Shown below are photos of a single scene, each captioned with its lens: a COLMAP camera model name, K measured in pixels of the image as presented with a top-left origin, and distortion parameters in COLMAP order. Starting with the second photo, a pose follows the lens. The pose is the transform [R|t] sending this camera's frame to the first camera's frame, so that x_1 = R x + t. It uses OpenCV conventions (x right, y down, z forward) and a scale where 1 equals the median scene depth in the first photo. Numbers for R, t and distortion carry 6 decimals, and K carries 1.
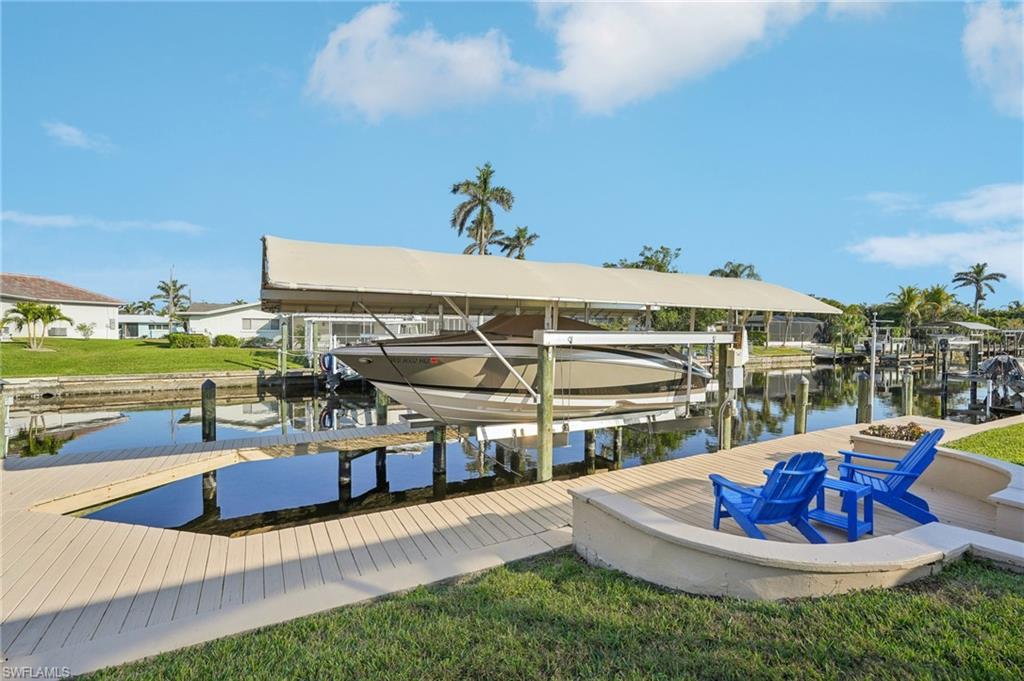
lens RADIAL K [[463.4, 0, 505.1], [0, 463.4, 339.3], [0, 0, 1]] dist [-0.009755, 0.003744]
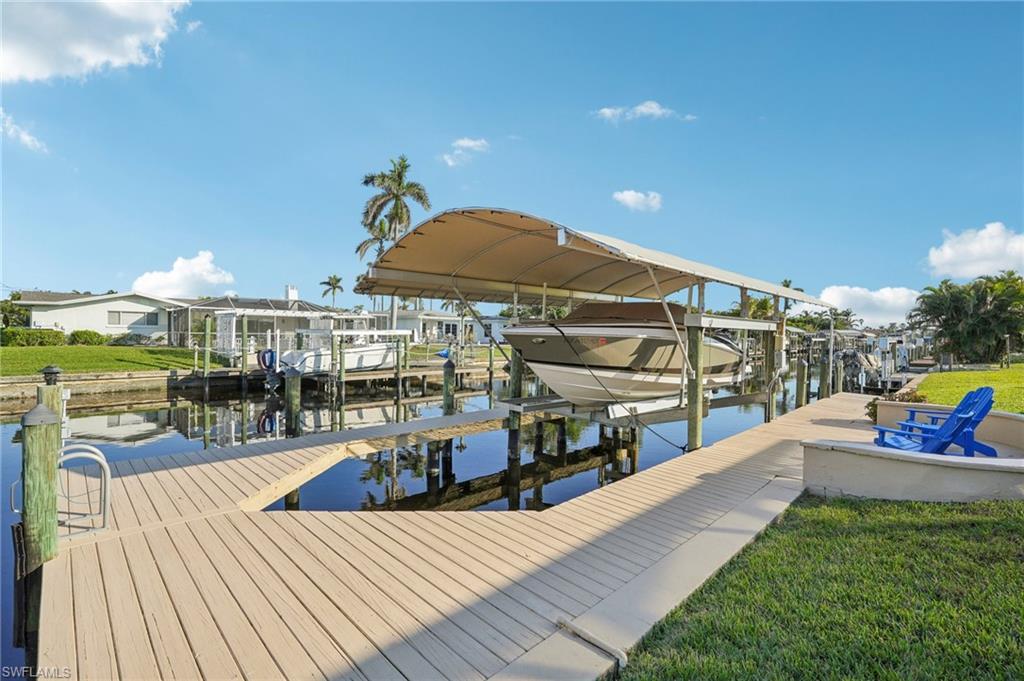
lens RADIAL K [[463.4, 0, 507.8], [0, 463.4, 336.2], [0, 0, 1]] dist [-0.009755, 0.003744]
pose [[0.960775, 0.004638, 0.277289, -0.172451], [-0.001640, 0.999938, -0.011044, 0.012470], [-0.277323, 0.010156, 0.960723, 0.012635]]
